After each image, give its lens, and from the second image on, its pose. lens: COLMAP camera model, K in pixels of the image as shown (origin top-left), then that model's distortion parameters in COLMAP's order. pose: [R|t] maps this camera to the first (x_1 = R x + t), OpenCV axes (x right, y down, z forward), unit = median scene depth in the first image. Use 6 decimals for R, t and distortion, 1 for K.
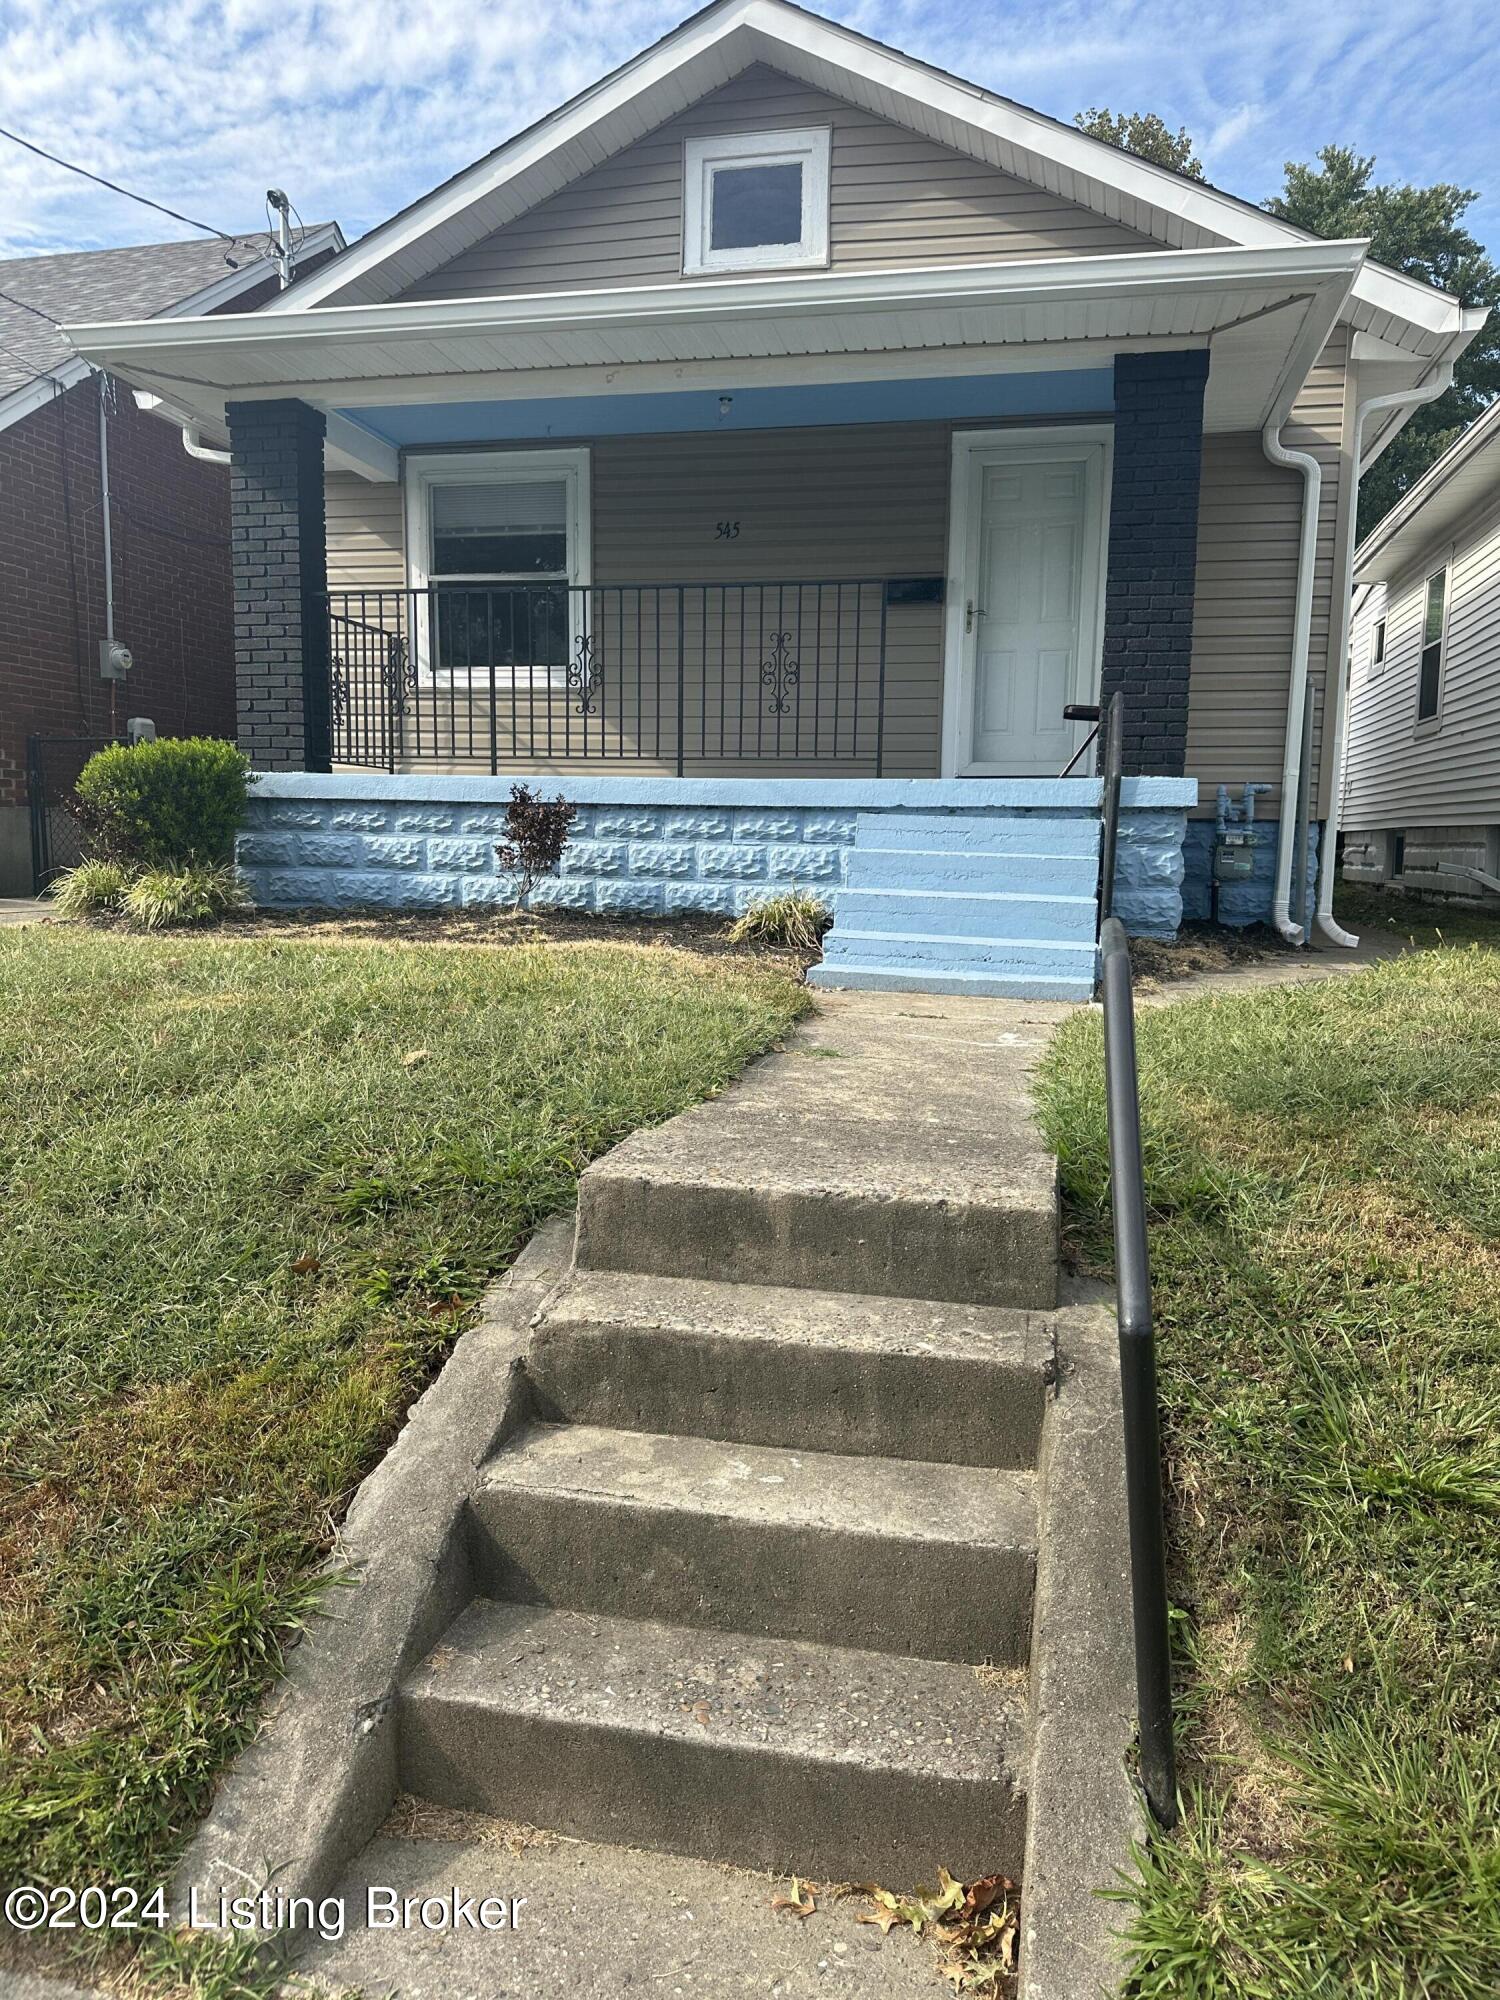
lens RADIAL K [[1403.6, 0, 748.8], [0, 1403.6, 1004.2], [0, 0, 1]] dist [0.078426, -0.129976]
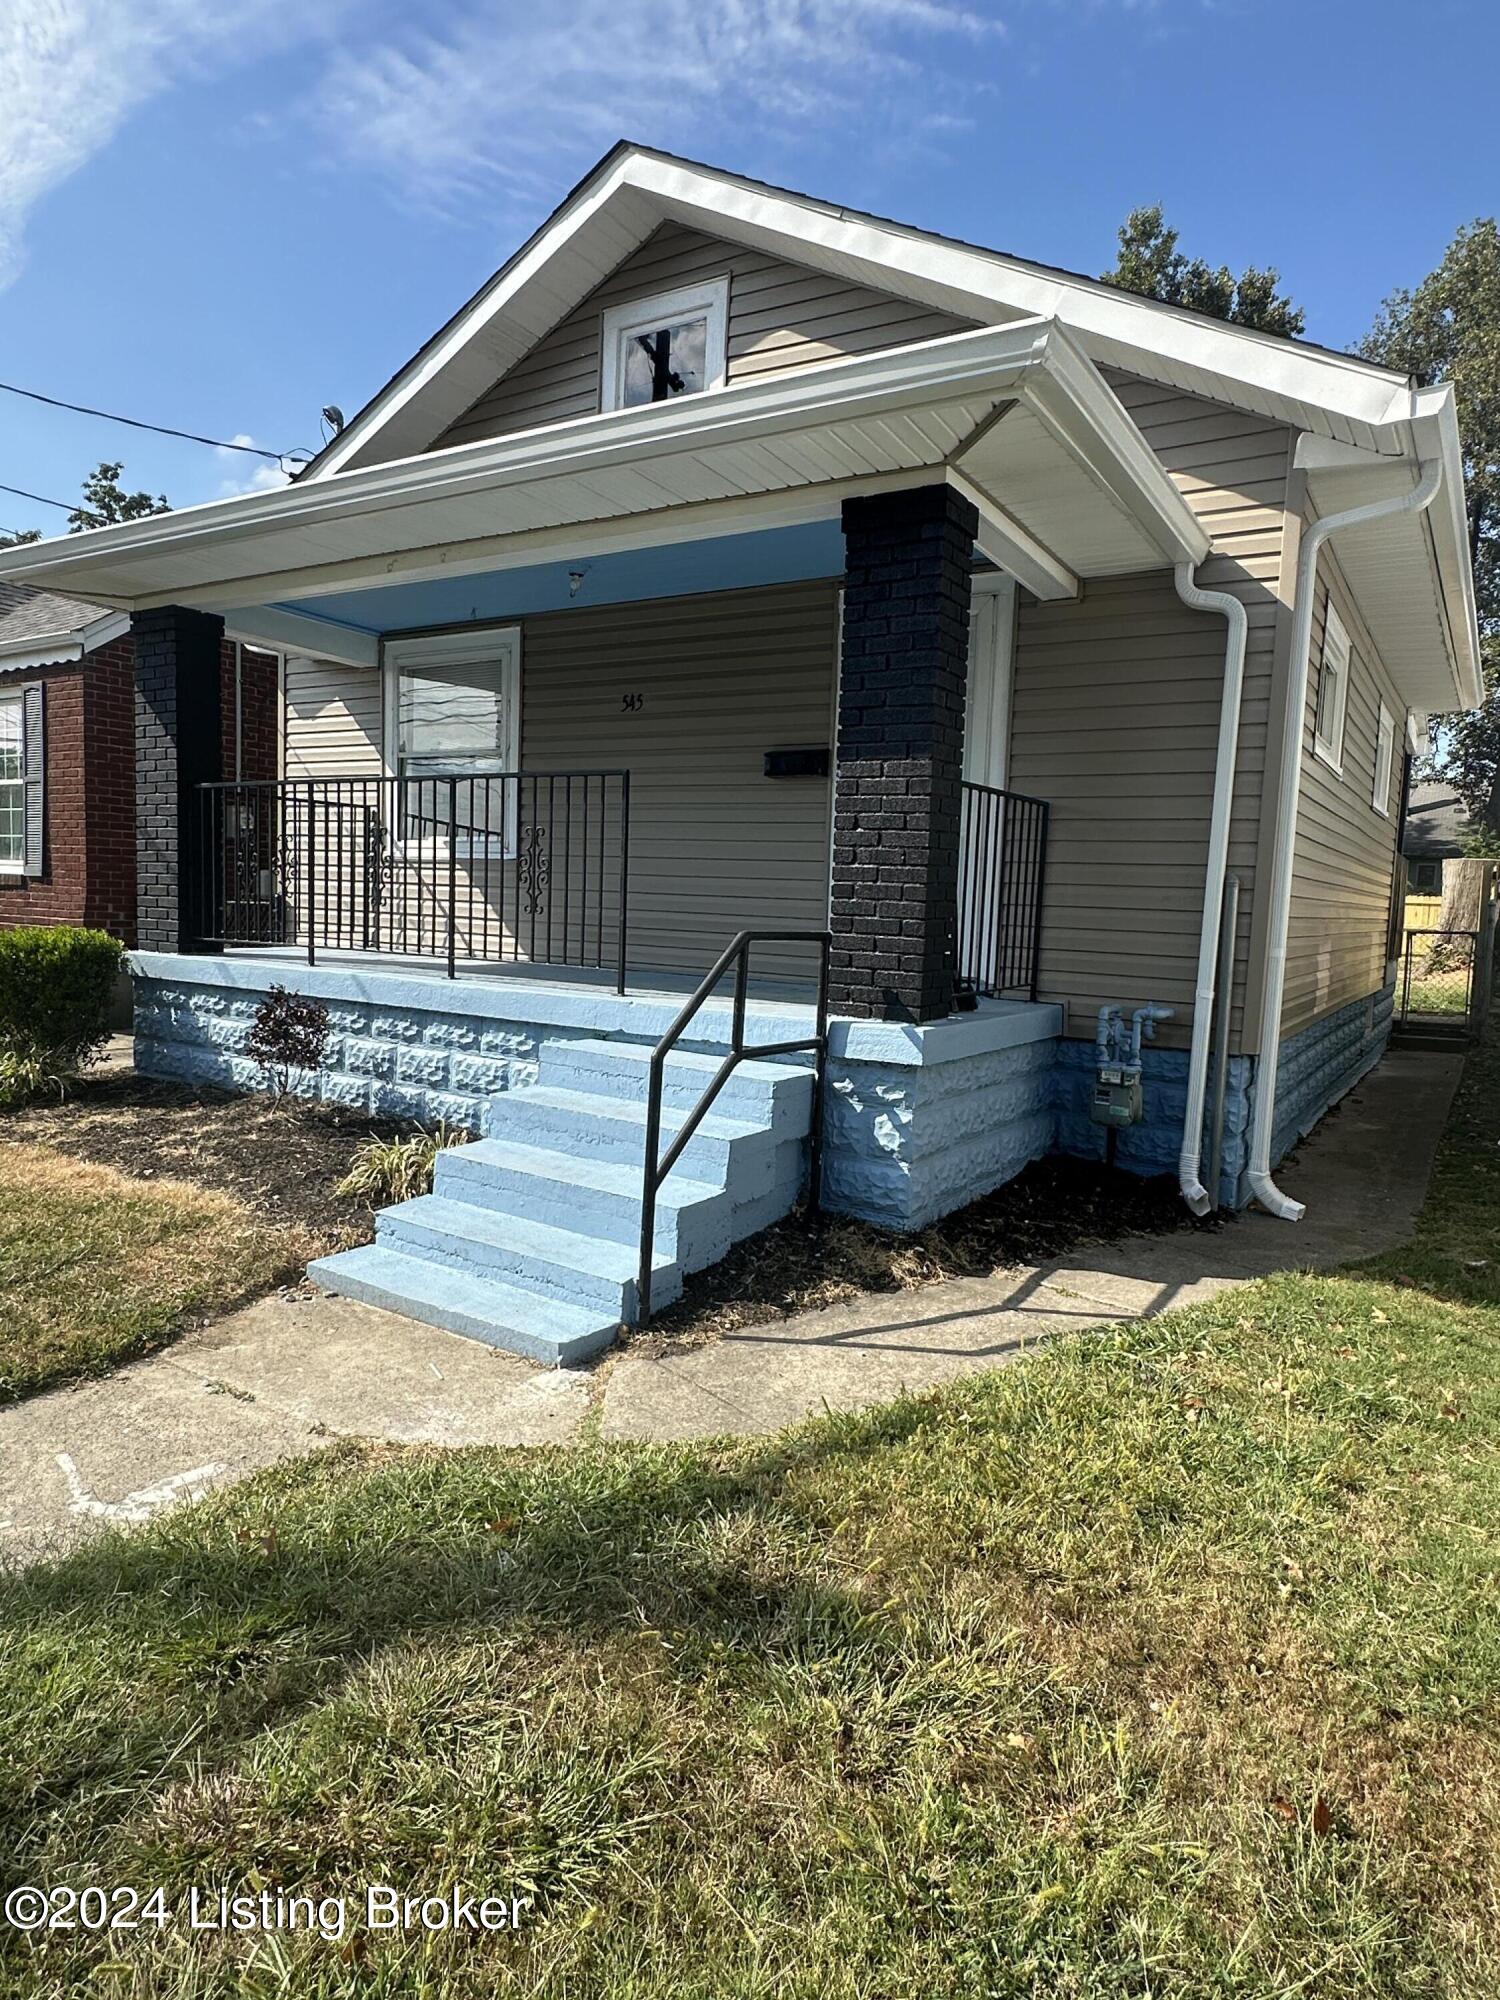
lens RADIAL K [[1207.4, 0, 747.1], [0, 1207.4, 1007.0], [0, 0, 1]] dist [0.001050, -0.000580]
pose [[0.942032, 0.050729, -0.331667, 0.368275], [-0.062992, 0.997667, -0.026322, -0.122214], [0.329558, 0.045688, 0.943029, 0.285365]]
